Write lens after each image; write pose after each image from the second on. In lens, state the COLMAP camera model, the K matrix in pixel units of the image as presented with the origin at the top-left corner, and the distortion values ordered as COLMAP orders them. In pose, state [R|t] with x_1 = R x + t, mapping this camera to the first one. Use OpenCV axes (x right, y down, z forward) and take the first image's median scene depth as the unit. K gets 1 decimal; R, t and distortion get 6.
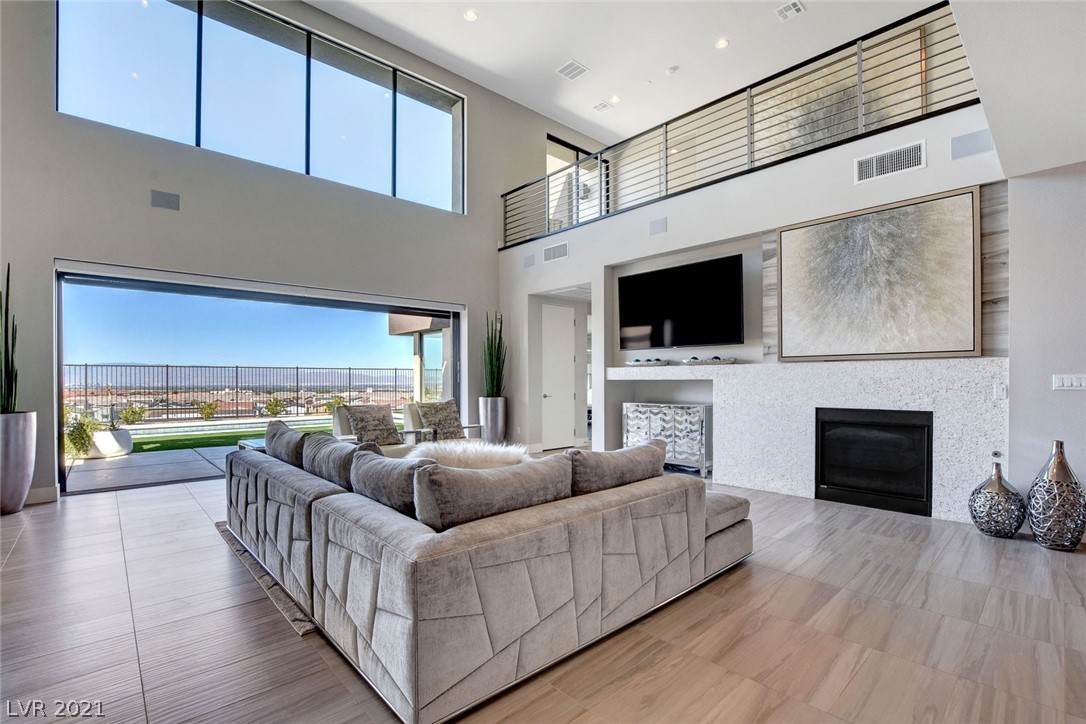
lens RADIAL K [[486.2, 0, 556.2], [0, 486.2, 378.1], [0, 0, 1]] dist [-0.026500, 0.000225]
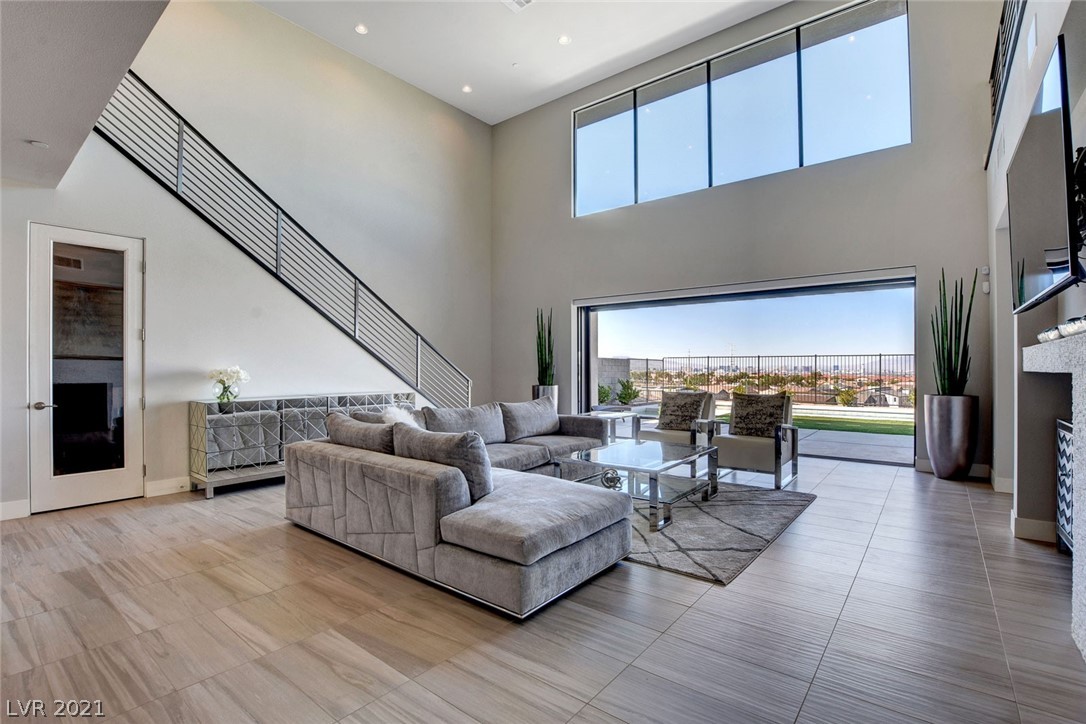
lens RADIAL K [[488.1, 0, 553.9], [0, 488.1, 361.7], [0, 0, 1]] dist [-0.029825, 0.000393]
pose [[0.163389, -0.010199, -0.986509, 0.517566], [0.002811, 0.999947, -0.009872, -0.002150], [0.986558, -0.001160, 0.163409, 0.430904]]
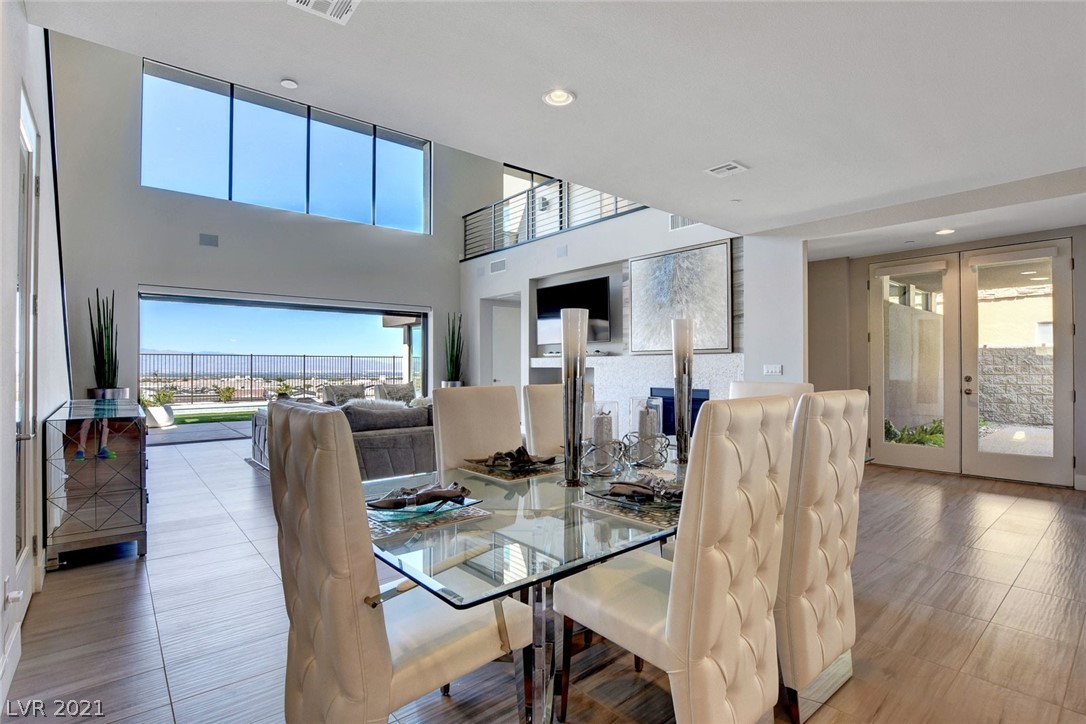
lens RADIAL K [[520.2, 0, 543.0], [0, 520.2, 362.0], [0, 0, 1]] dist [-0.032606, -0.000146]
pose [[0.997807, 0.001656, -0.066173, 0.217178], [-0.002121, 0.999974, -0.006961, -0.001386], [0.066160, 0.007086, 0.997784, -0.358437]]
